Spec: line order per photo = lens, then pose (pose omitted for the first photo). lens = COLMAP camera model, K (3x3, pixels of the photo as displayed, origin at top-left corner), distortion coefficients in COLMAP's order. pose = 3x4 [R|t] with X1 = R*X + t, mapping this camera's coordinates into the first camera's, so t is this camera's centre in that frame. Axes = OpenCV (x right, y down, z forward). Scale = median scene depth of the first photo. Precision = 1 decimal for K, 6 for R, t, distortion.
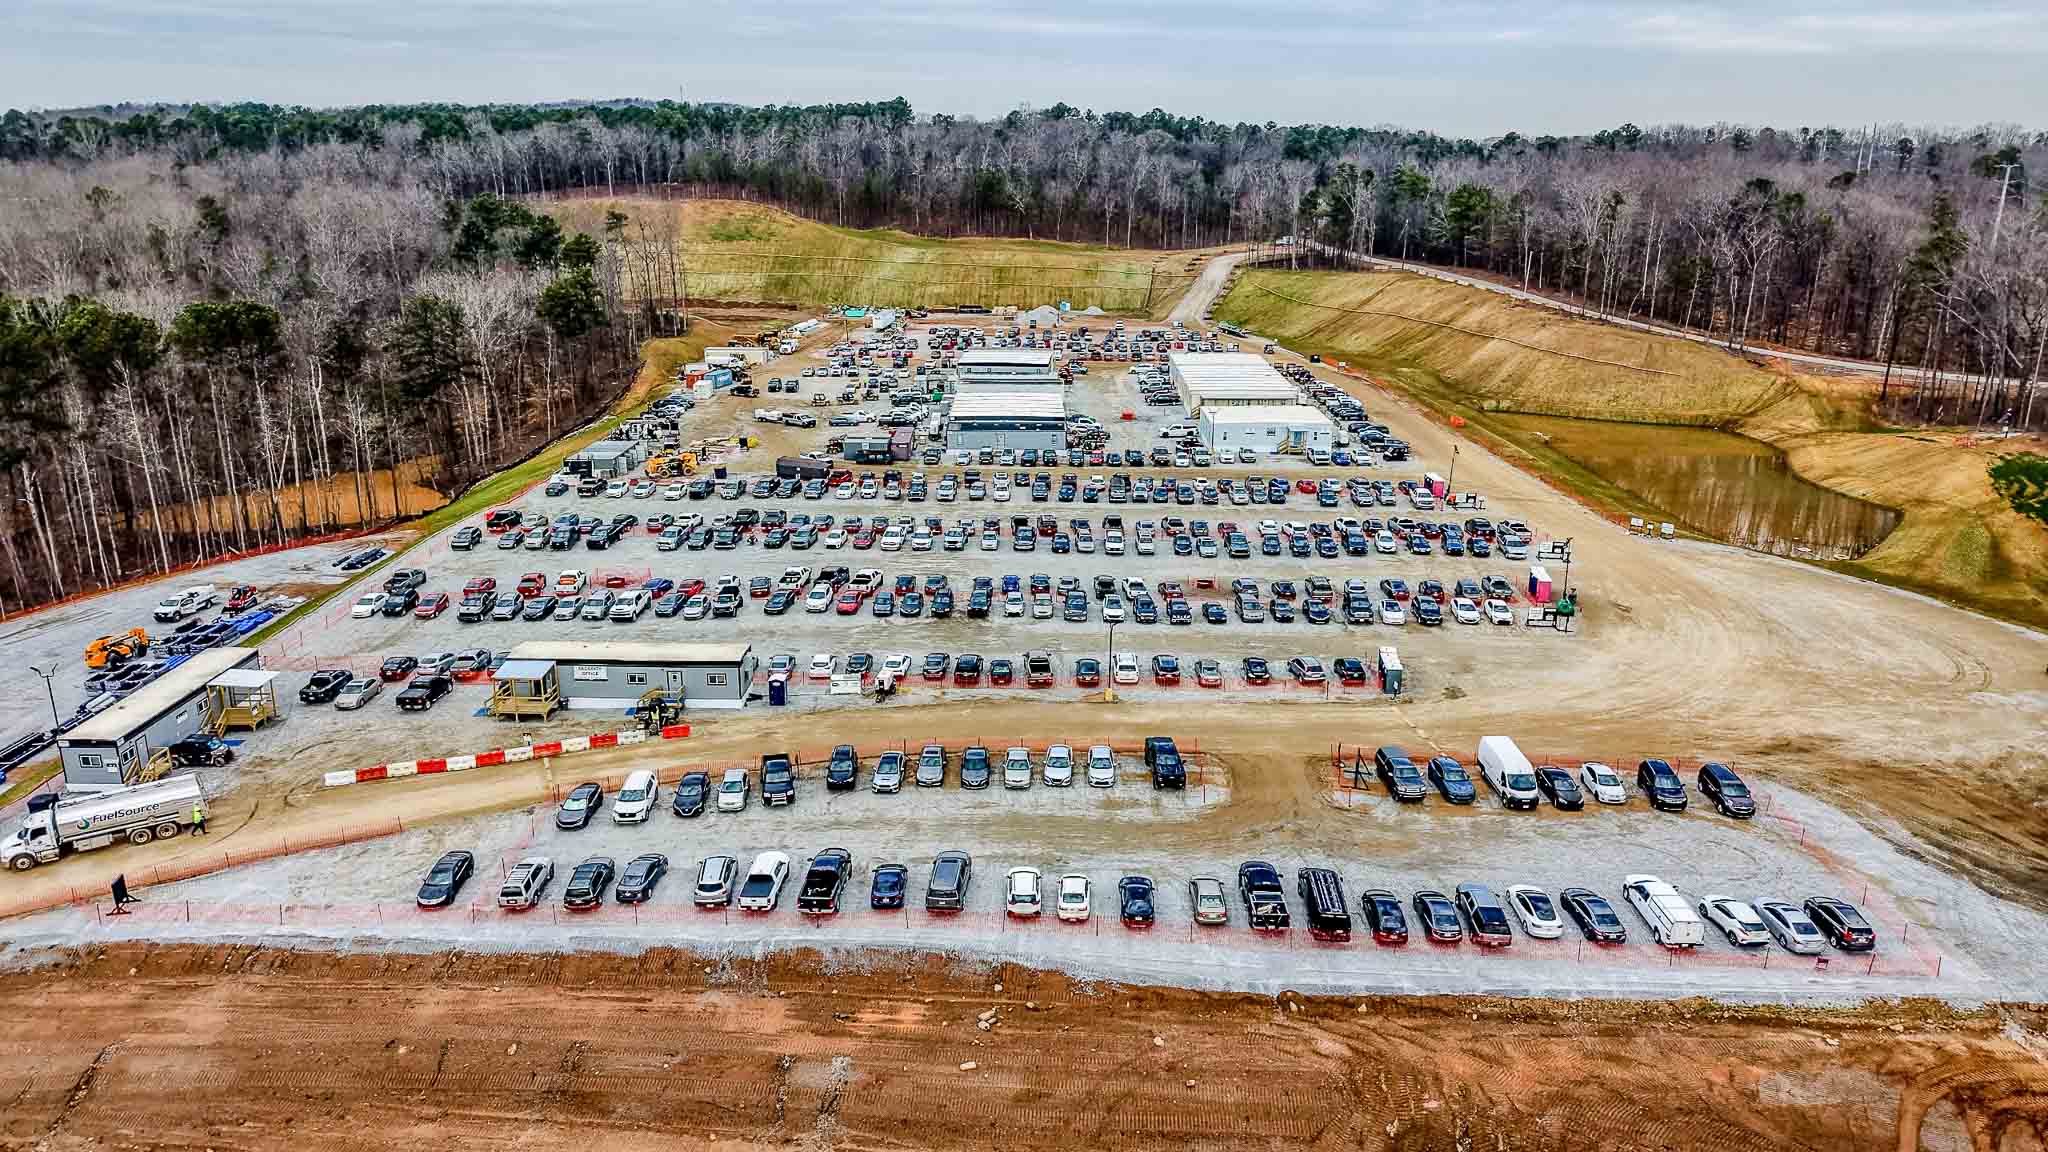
lens RADIAL K [[1410.9, 0, 1030.4], [0, 1410.9, 575.4], [0, 0, 1]] dist [0.014569, -0.009483]
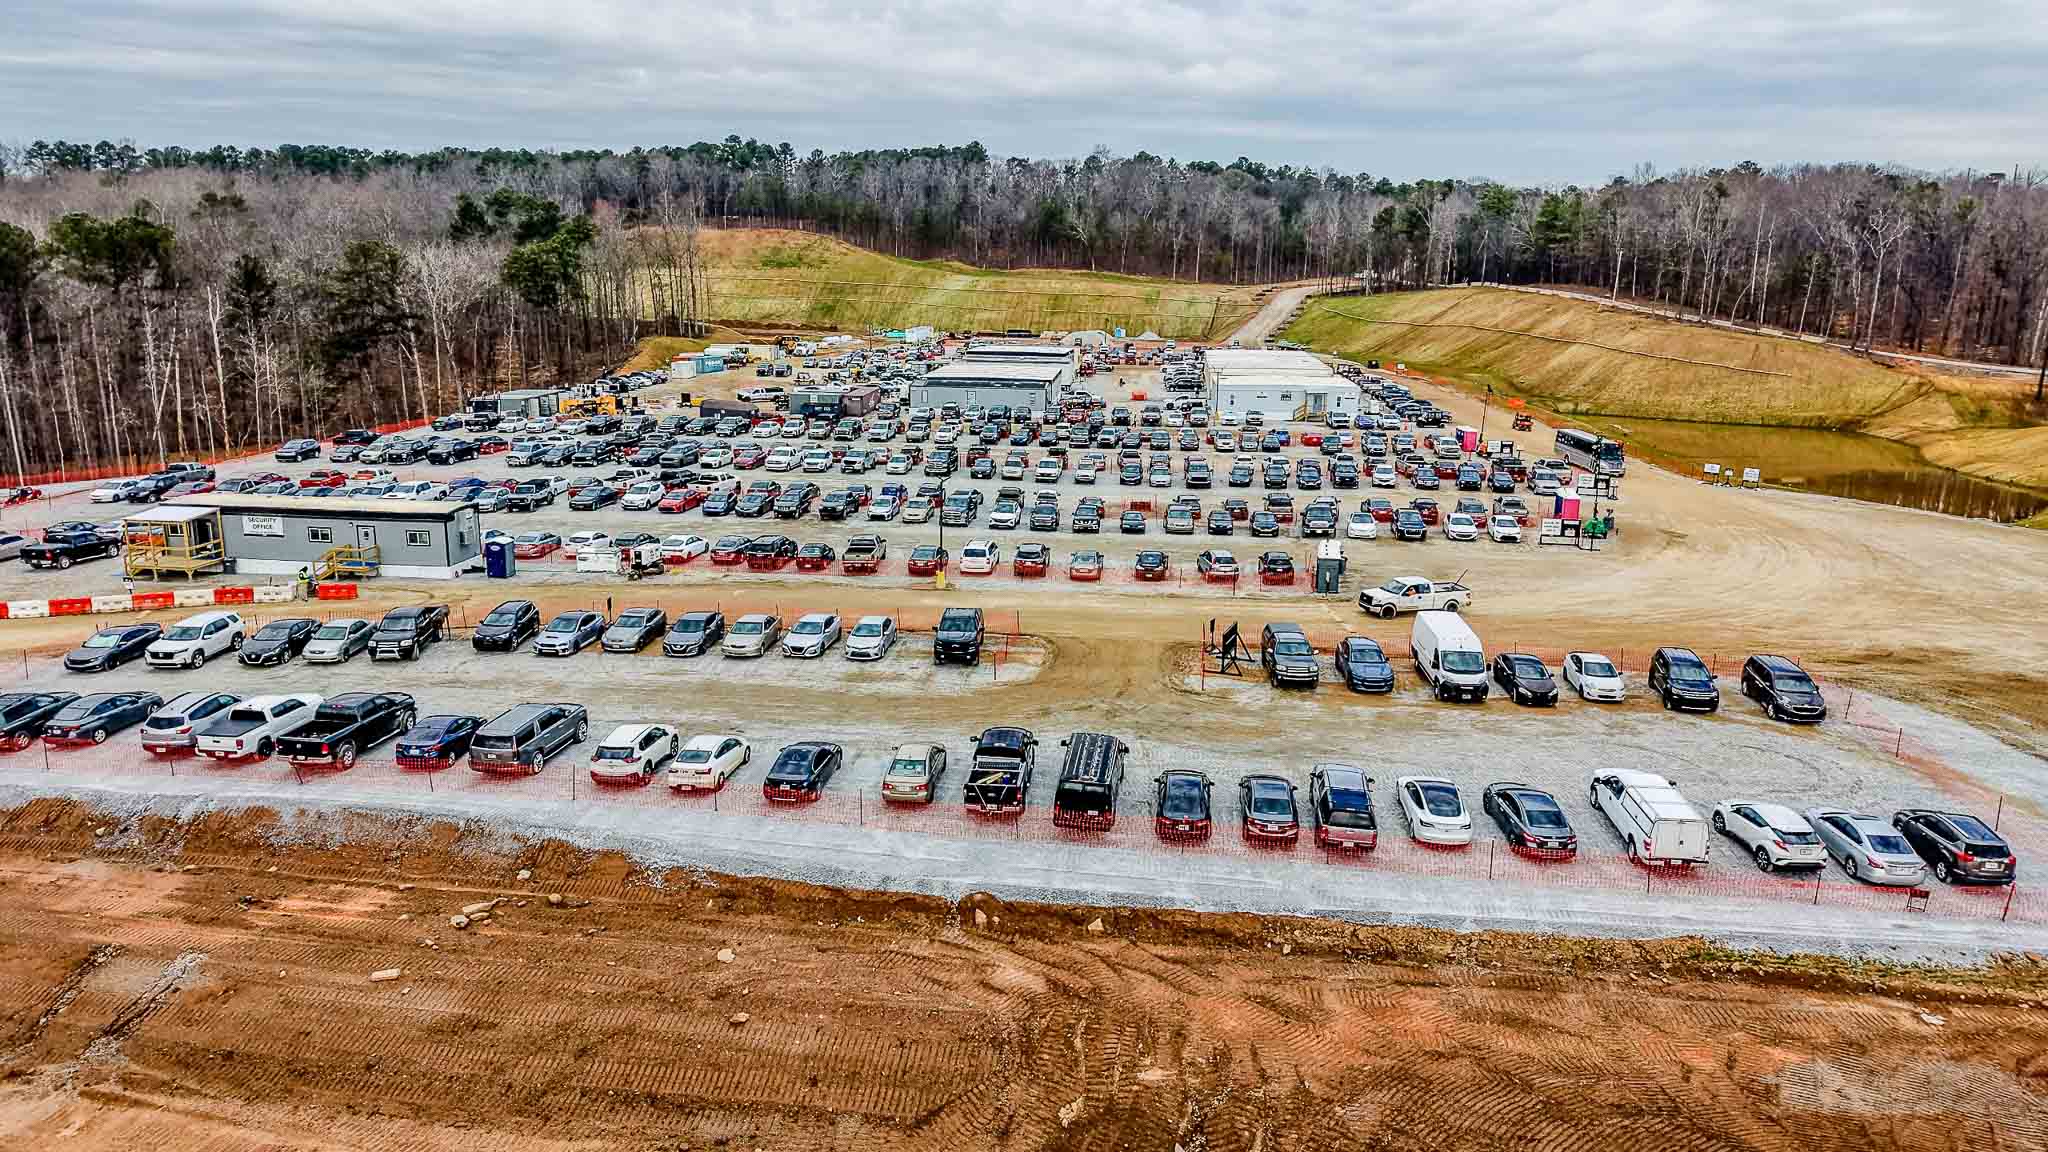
lens RADIAL K [[1410.9, 0, 1015.2], [0, 1410.9, 574.6], [0, 0, 1]] dist [0.014569, -0.009483]
pose [[0.995848, 0.024334, -0.087718, 0.196168], [-0.029956, 0.997541, -0.063358, 0.155684], [0.085961, 0.065723, 0.994128, 0.314944]]
